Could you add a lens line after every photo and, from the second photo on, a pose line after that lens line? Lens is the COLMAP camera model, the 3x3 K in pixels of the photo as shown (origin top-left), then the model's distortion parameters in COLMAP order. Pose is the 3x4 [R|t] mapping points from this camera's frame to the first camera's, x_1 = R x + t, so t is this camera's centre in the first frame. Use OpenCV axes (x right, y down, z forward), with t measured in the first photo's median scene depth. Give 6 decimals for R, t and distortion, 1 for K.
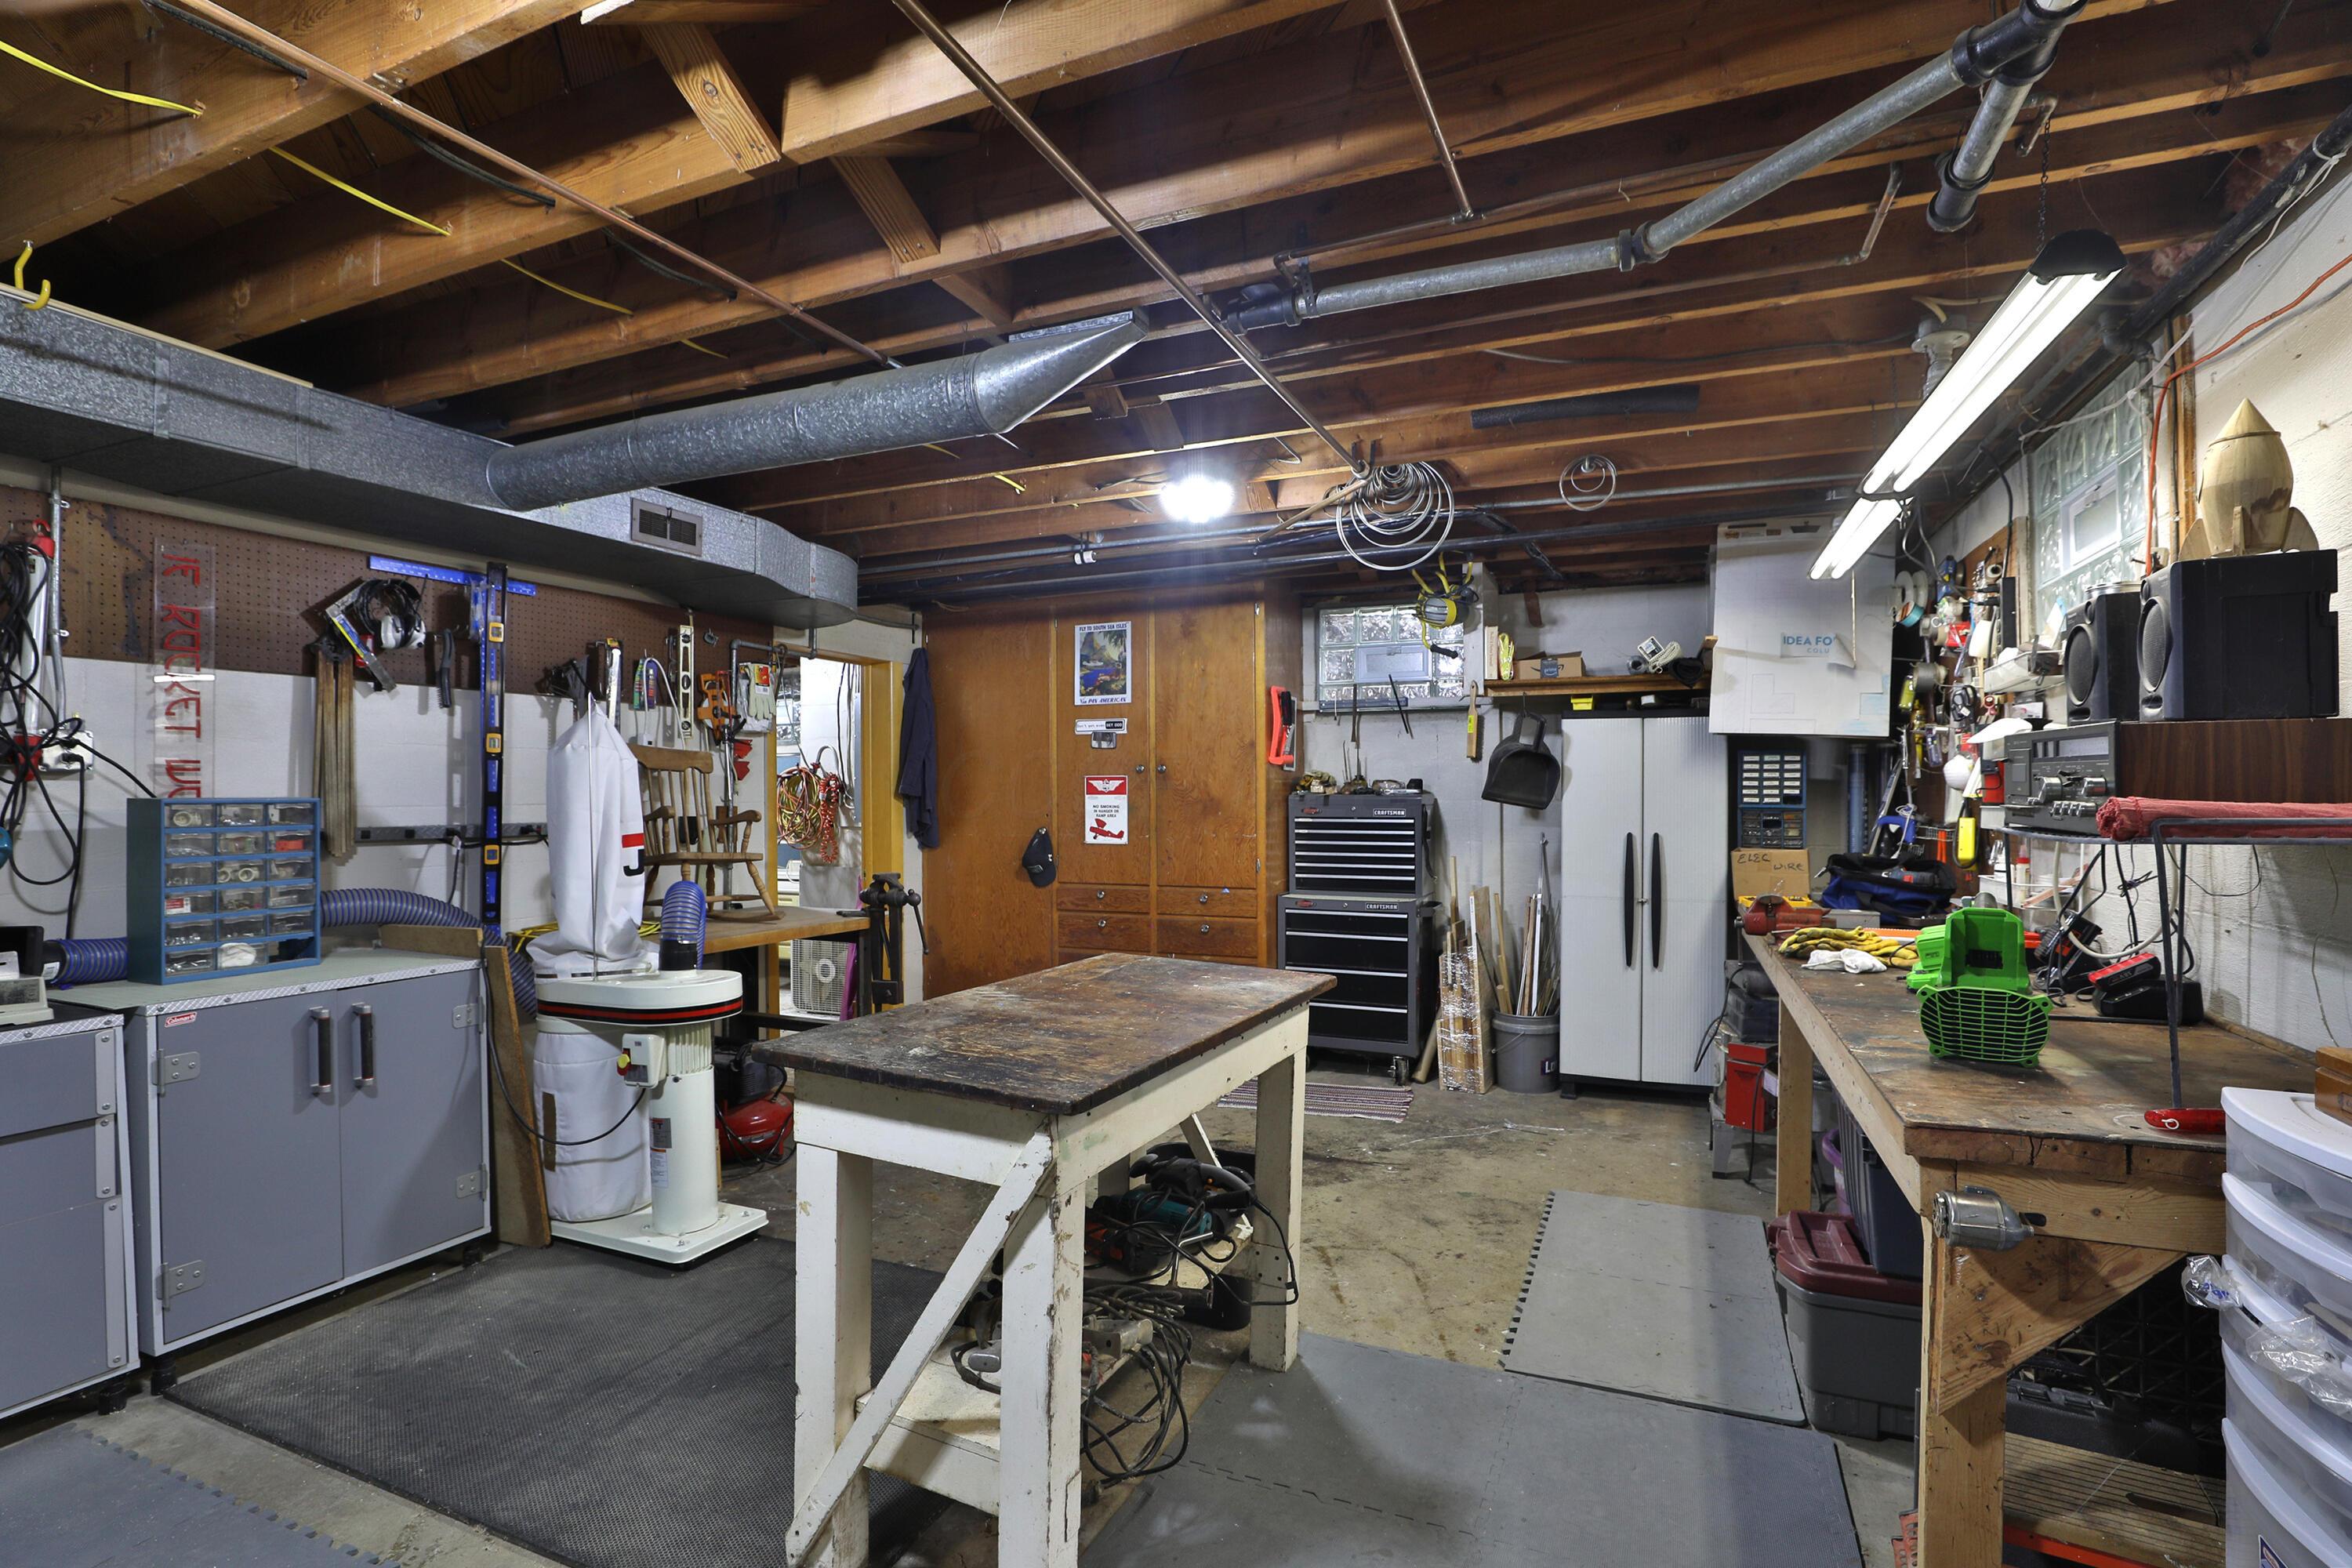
lens RADIAL K [[1079.9, 0, 1178.7], [0, 1079.9, 792.6], [0, 0, 1]] dist [-0.025878, 0.005803]
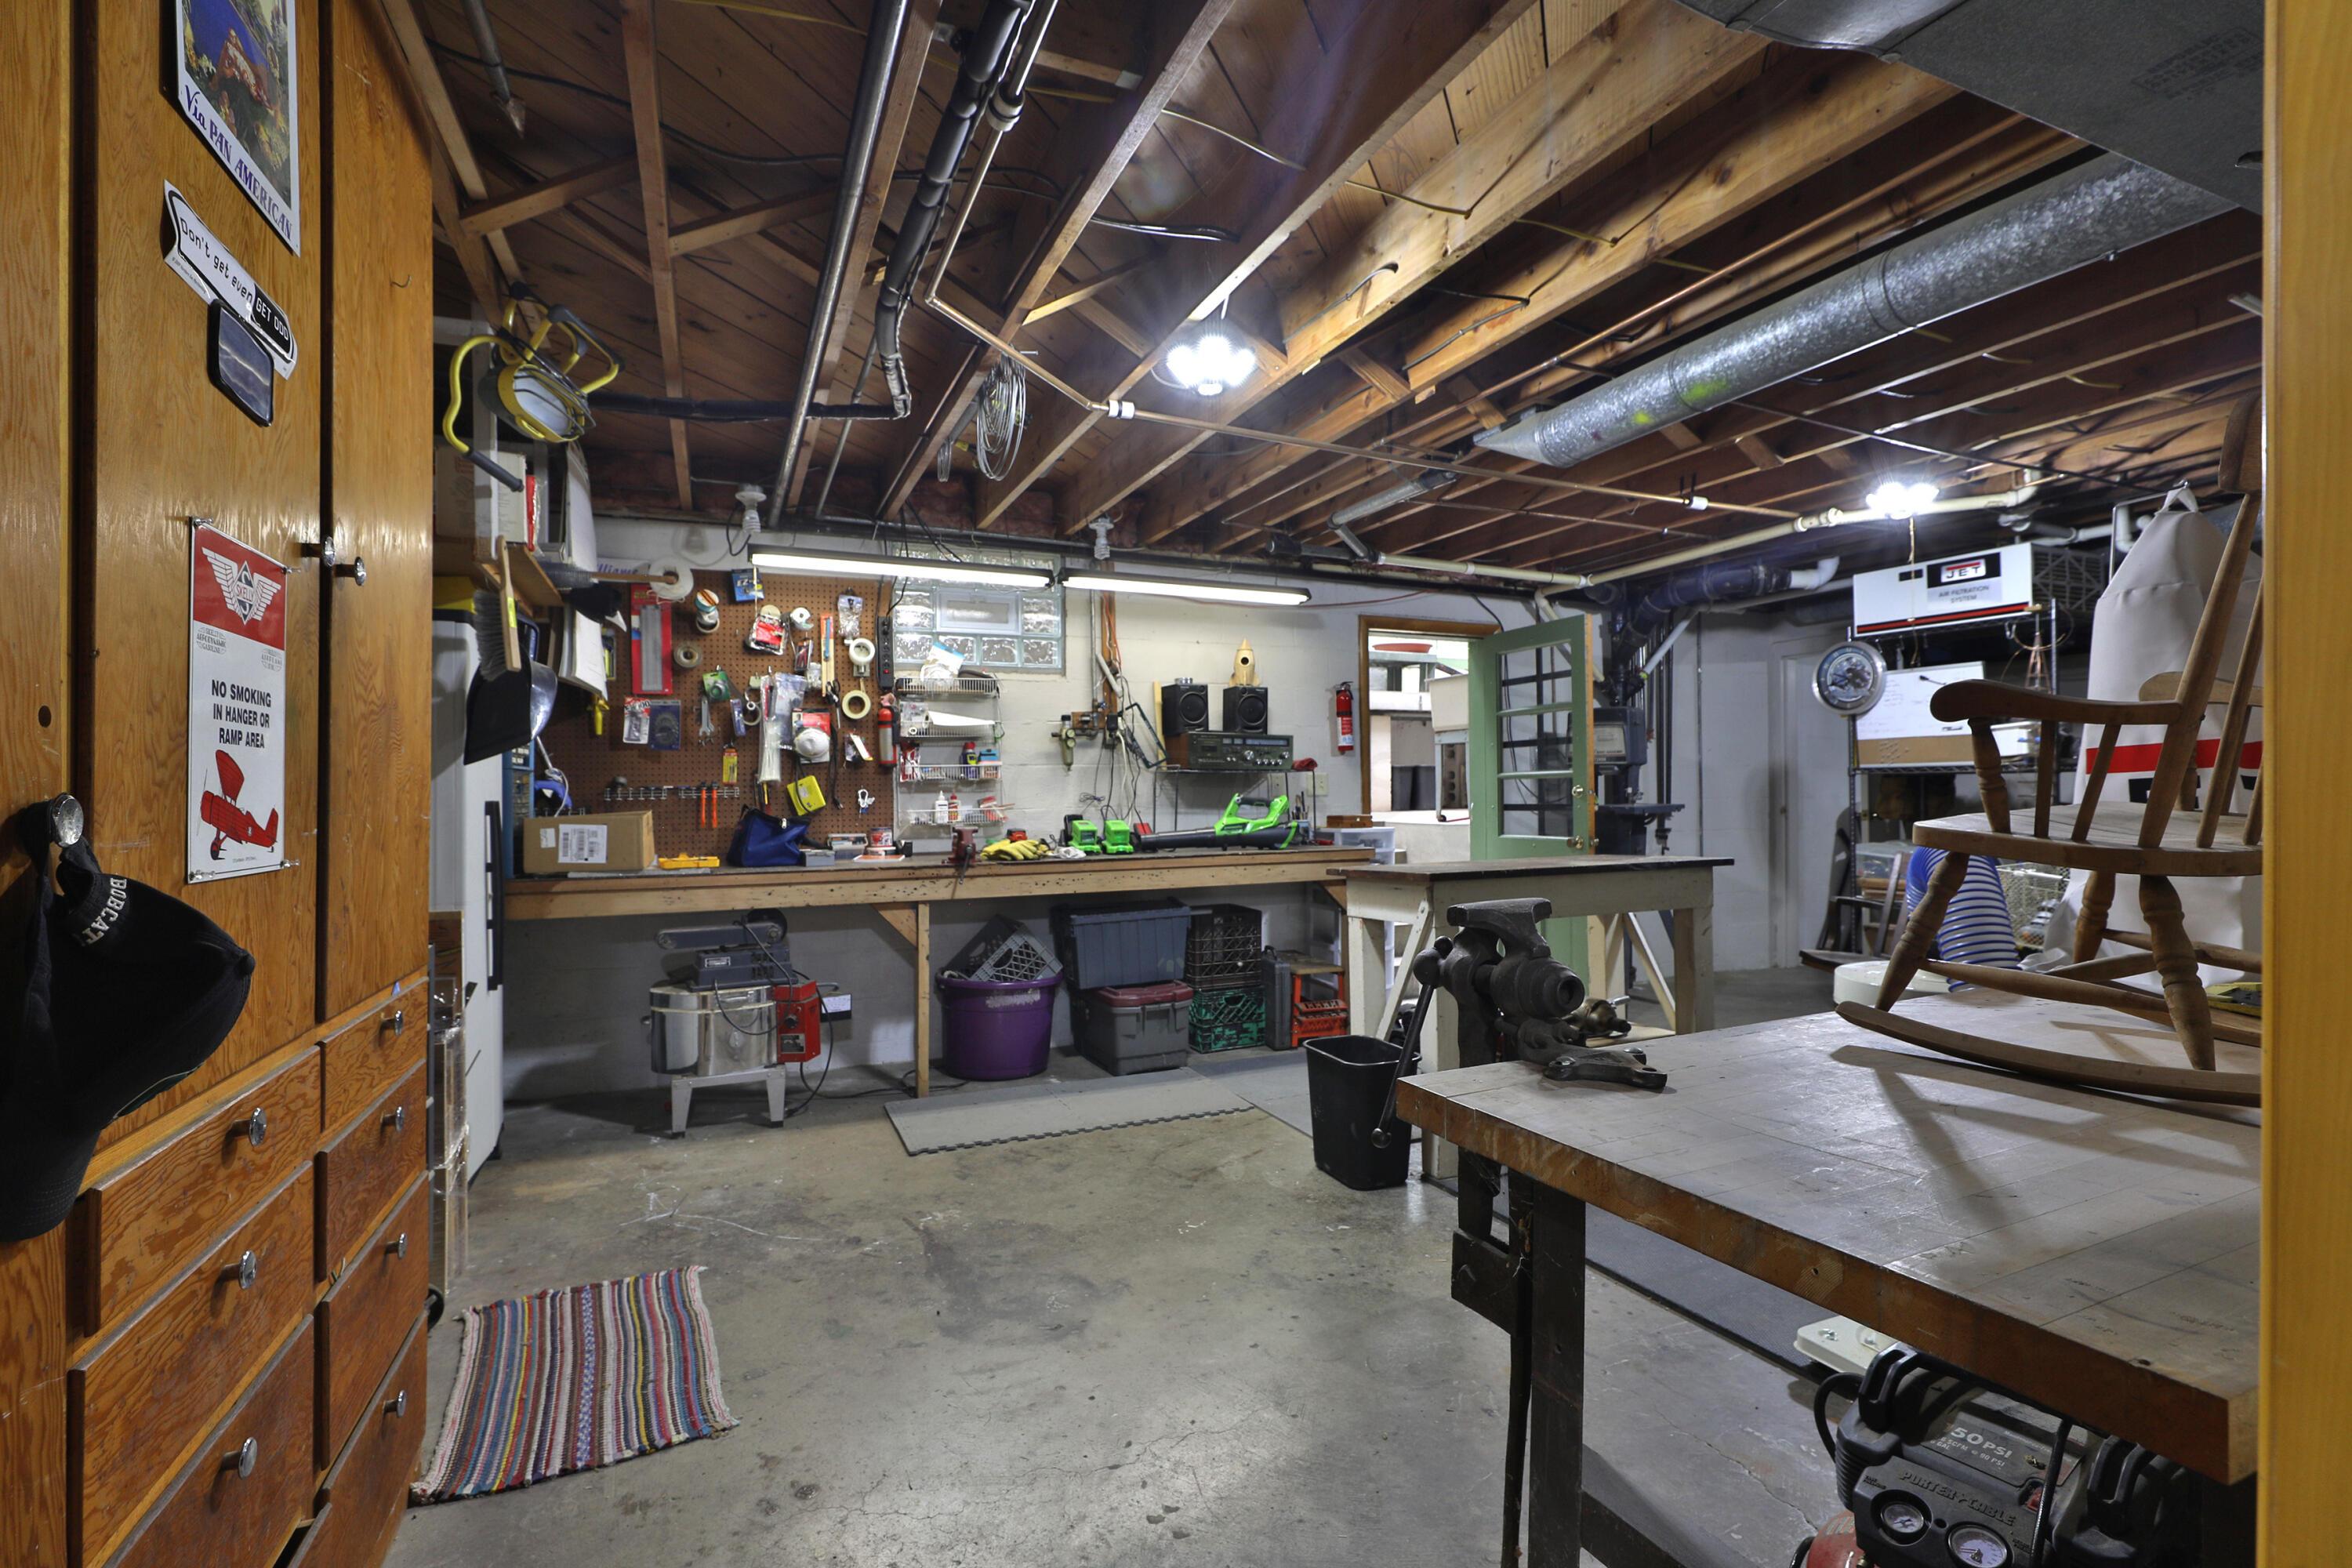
lens RADIAL K [[1112.6, 0, 1175.1], [0, 1112.6, 795.1], [0, 0, 1]] dist [-0.000063, 0.000142]
pose [[-0.723162, 0.007217, 0.690640, -0.463631], [0.003411, 0.999971, -0.006878, 0.045396], [-0.690670, -0.002618, -0.723166, 1.372507]]
